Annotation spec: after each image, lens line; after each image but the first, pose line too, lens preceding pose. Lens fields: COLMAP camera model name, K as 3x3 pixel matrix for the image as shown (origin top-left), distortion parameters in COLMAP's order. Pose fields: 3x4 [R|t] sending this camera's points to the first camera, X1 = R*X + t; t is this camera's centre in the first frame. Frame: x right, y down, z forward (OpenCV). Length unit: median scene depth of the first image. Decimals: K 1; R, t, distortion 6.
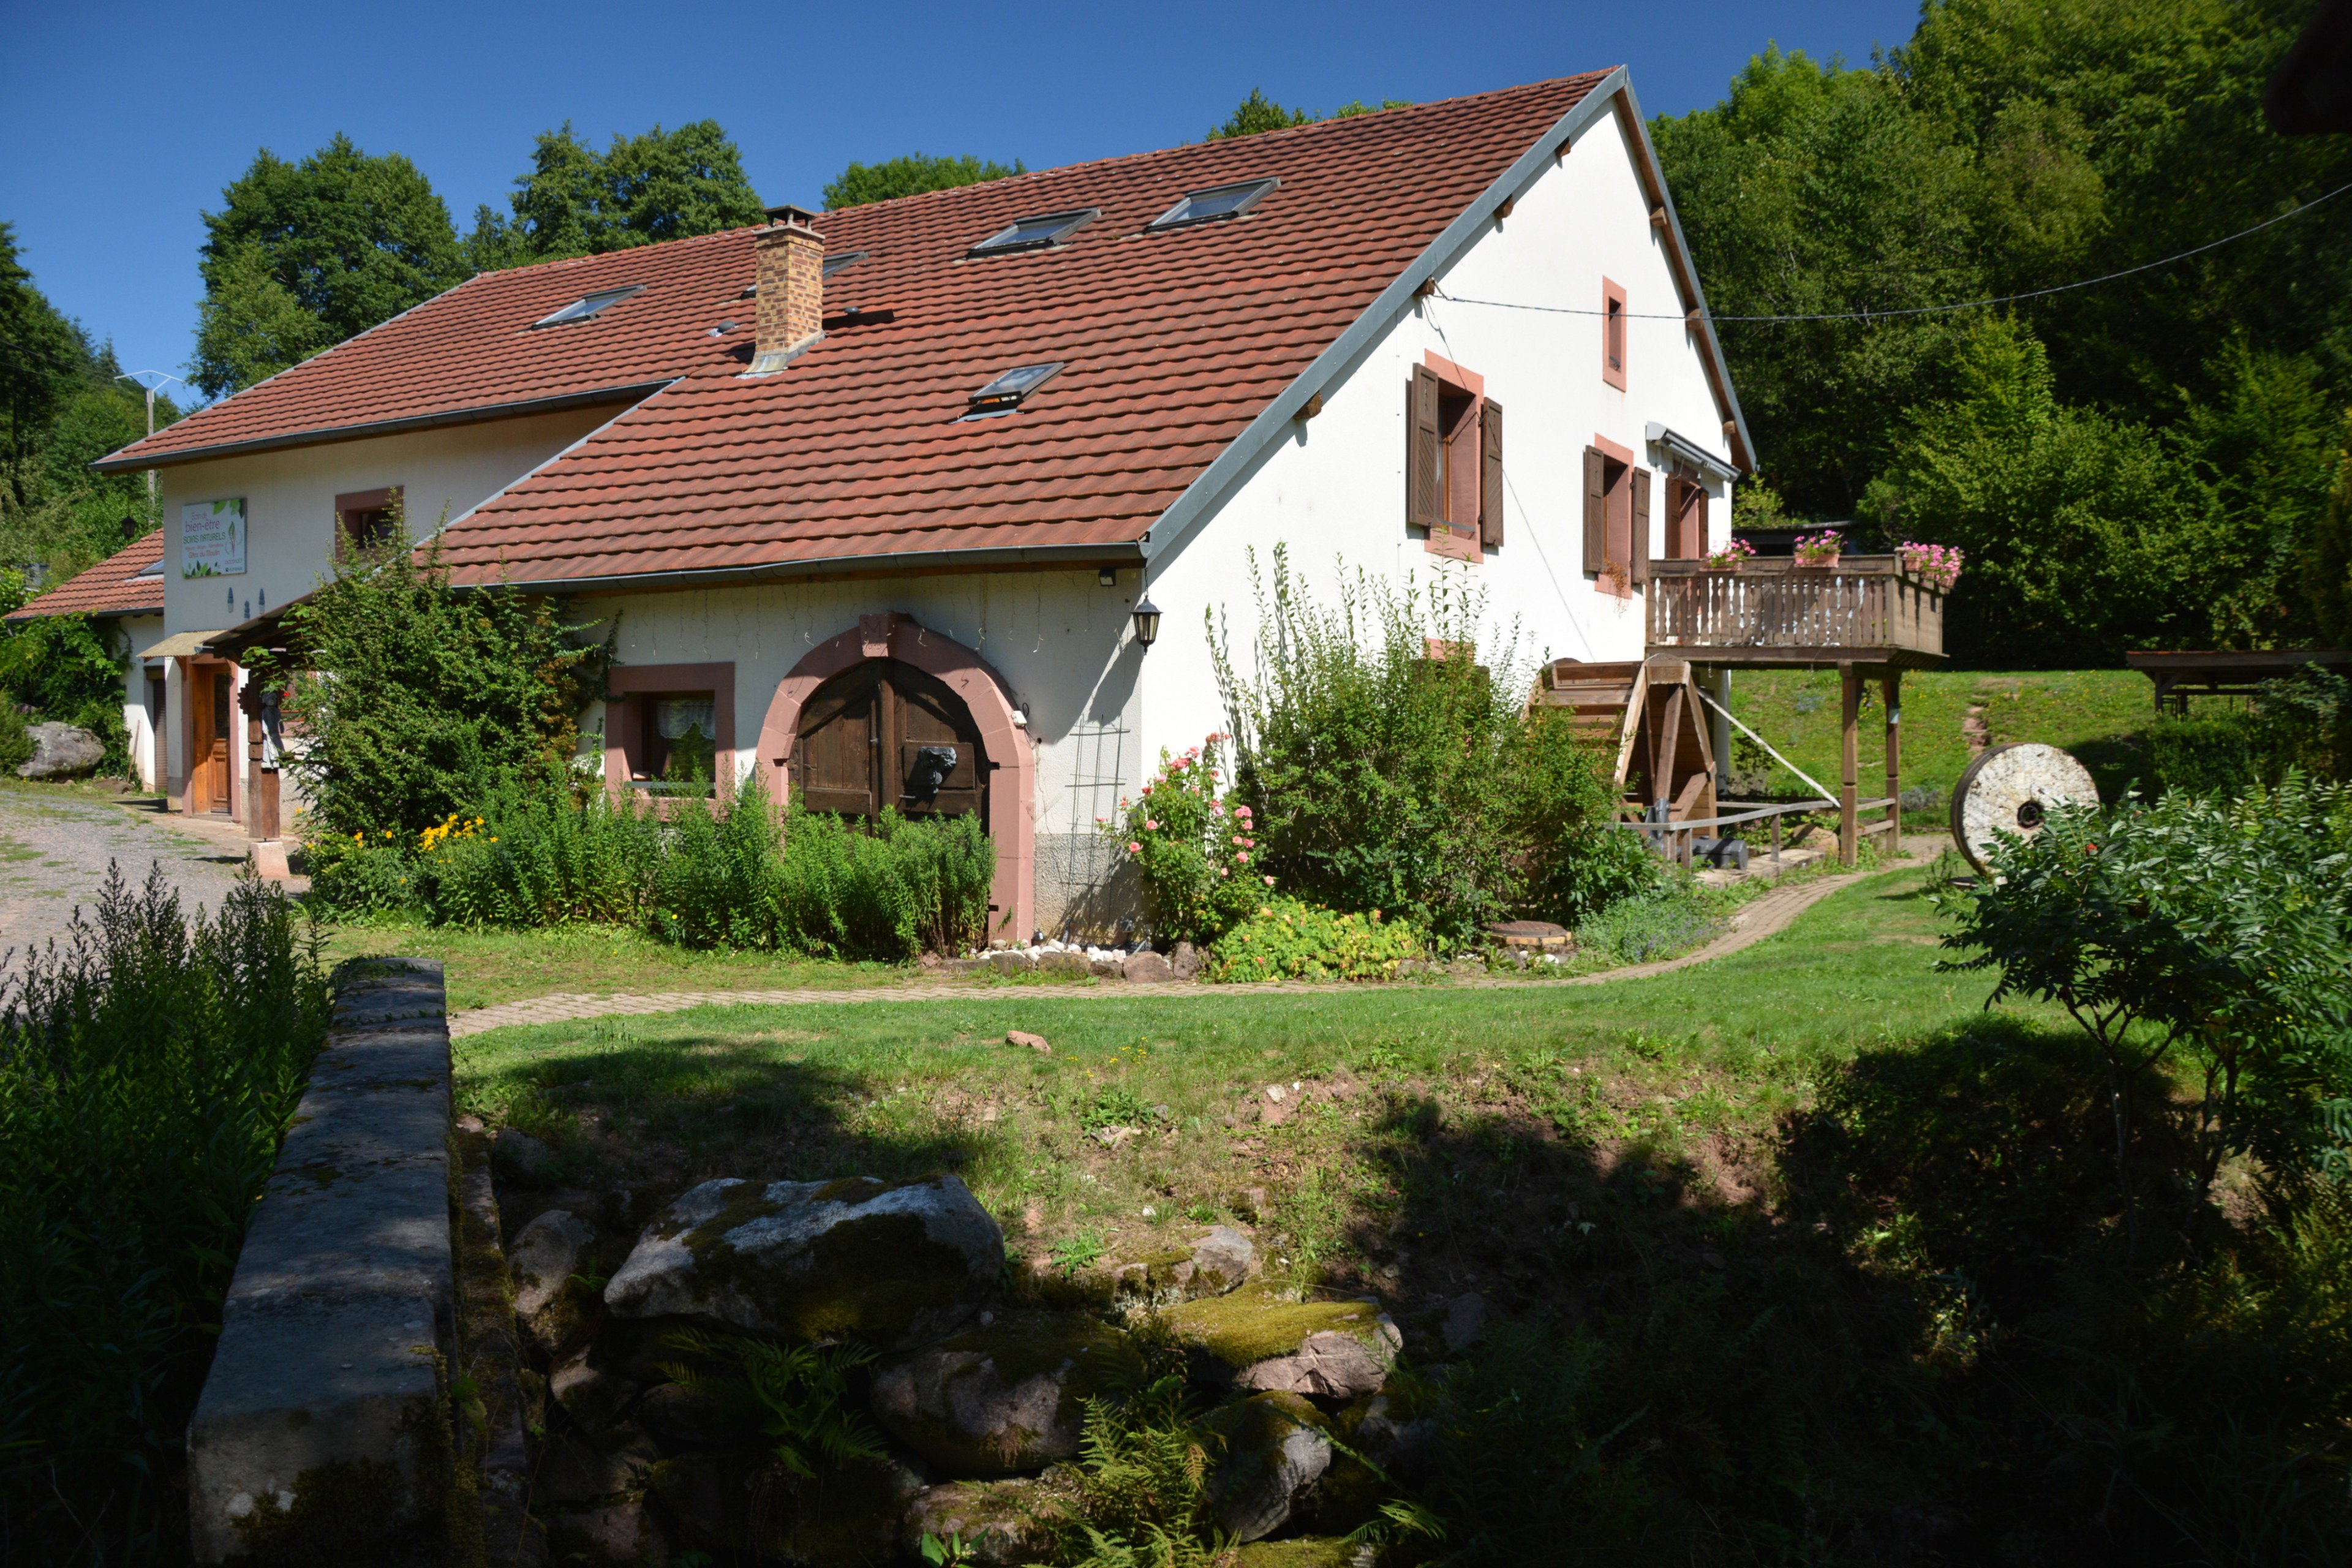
lens RADIAL K [[1824.2, 0, 1186.6], [0, 1824.2, 789.3], [0, 0, 1]] dist [-0.123360, 0.040334]
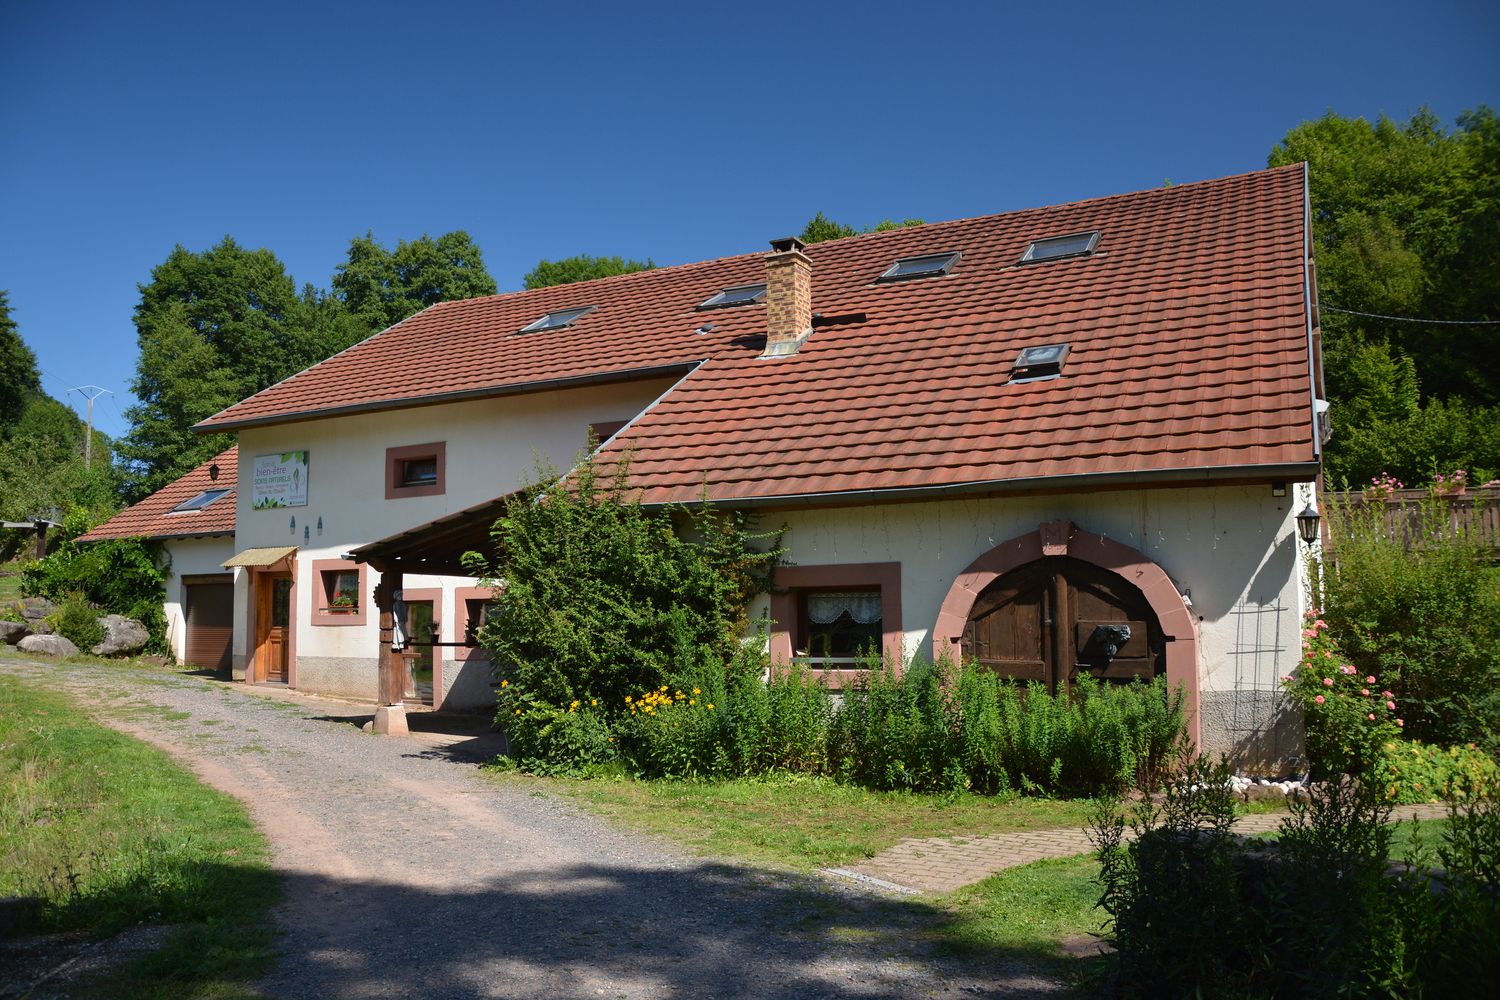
lens RADIAL K [[1157.0, 0, 758.0], [0, 1157.0, 510.7], [0, 0, 1]] dist [-0.123378, 0.012704]
pose [[0.998998, -0.006247, 0.044314, -0.257366], [0.011872, 0.991725, -0.127827, -0.002208], [-0.043149, 0.128225, 0.990806, 0.129832]]
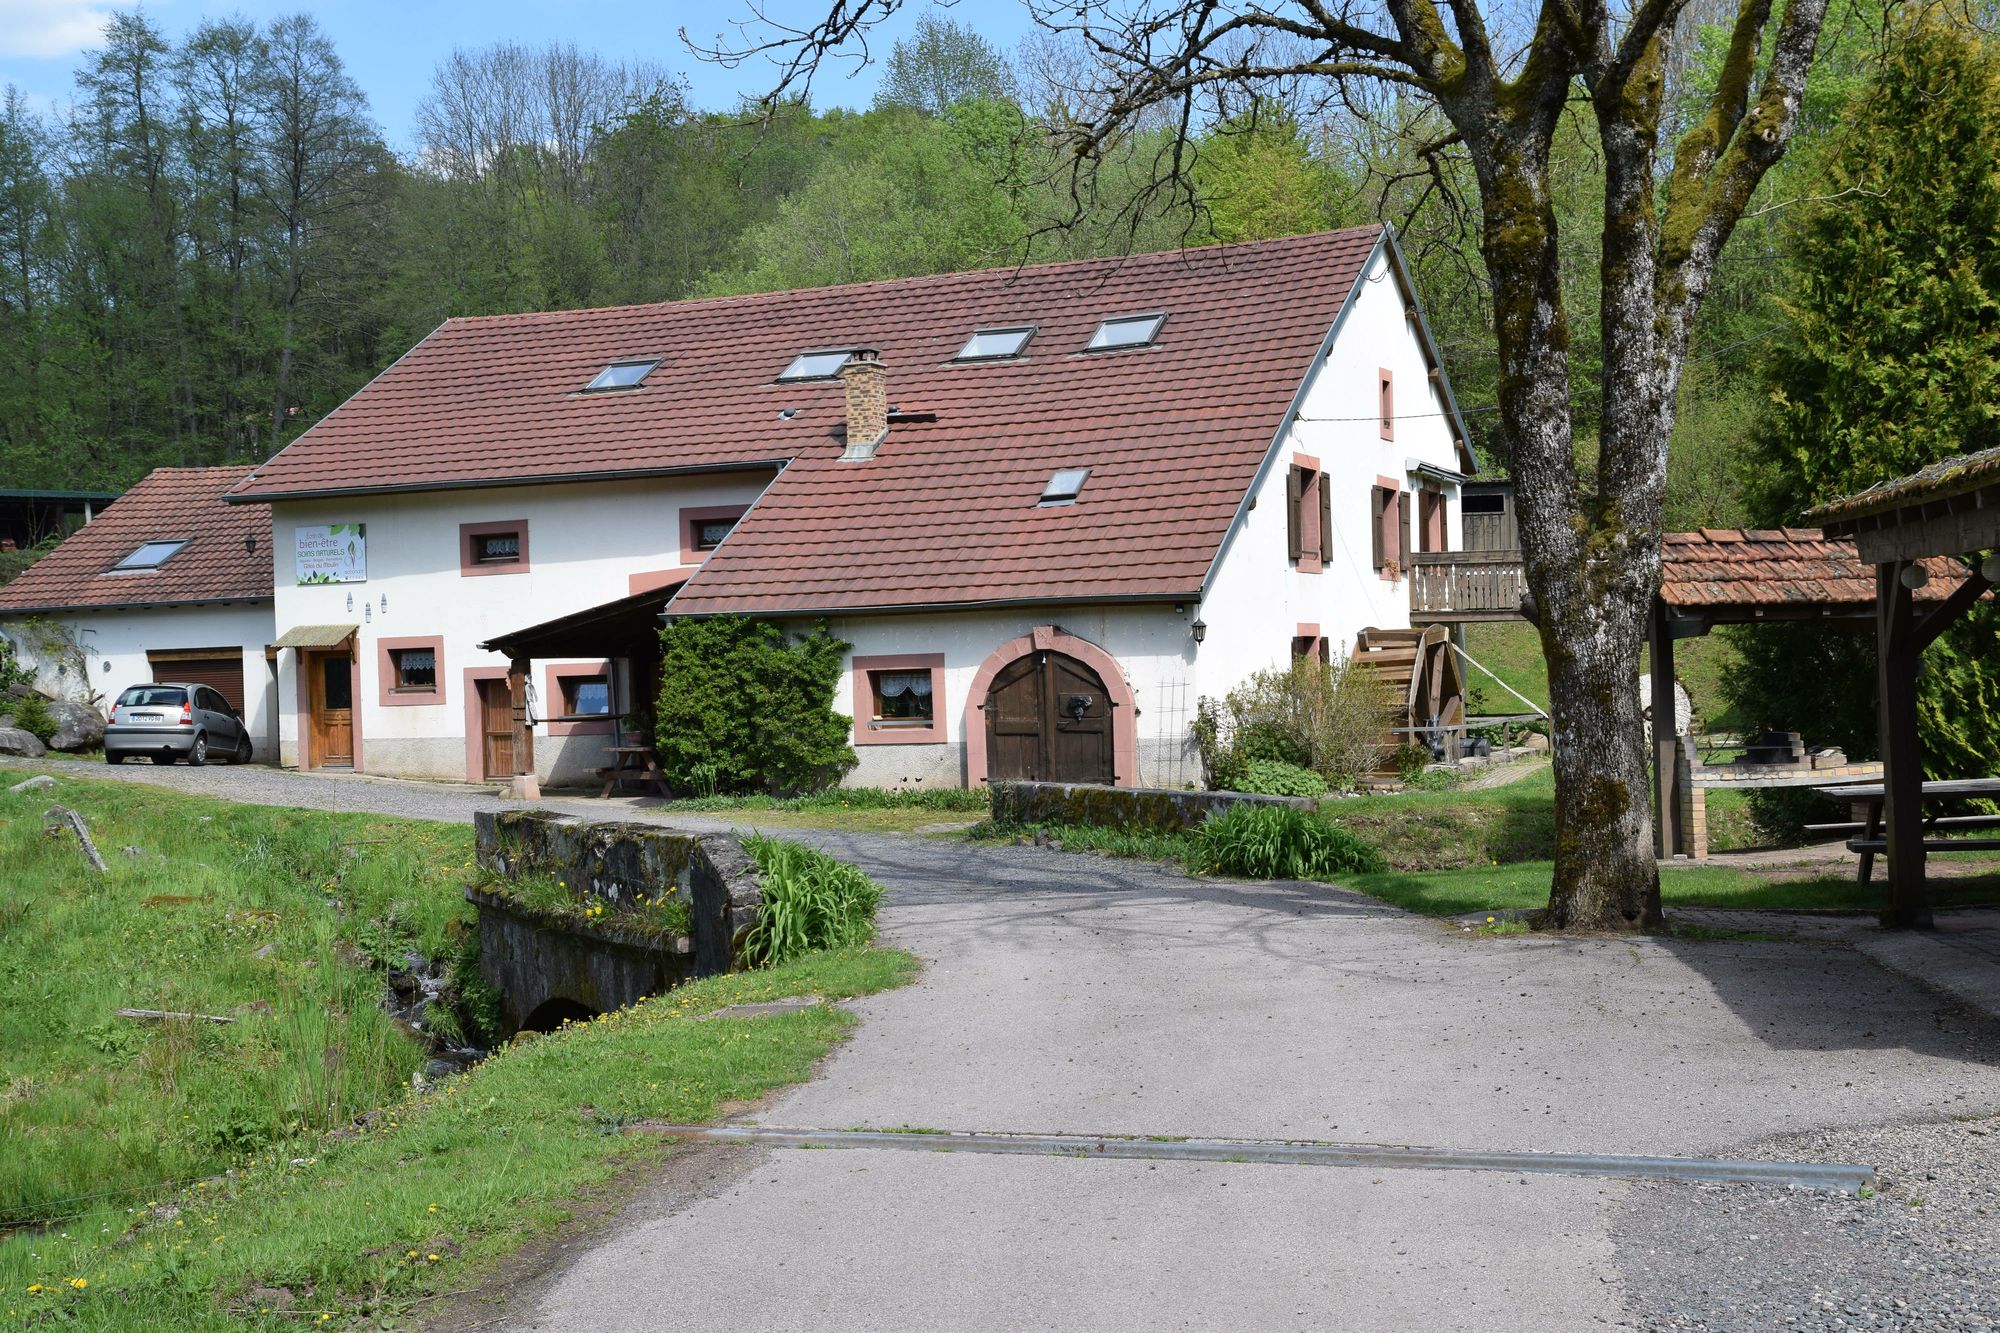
lens RADIAL K [[2322.6, 0, 989.9], [0, 2322.6, 684.9], [0, 0, 1]] dist [0.004235, 0.000000]
pose [[0.993663, -0.031140, 0.108000, -0.304403], [0.033976, 0.999122, -0.024524, 0.013536], [-0.107141, 0.028038, 0.993848, -0.871376]]
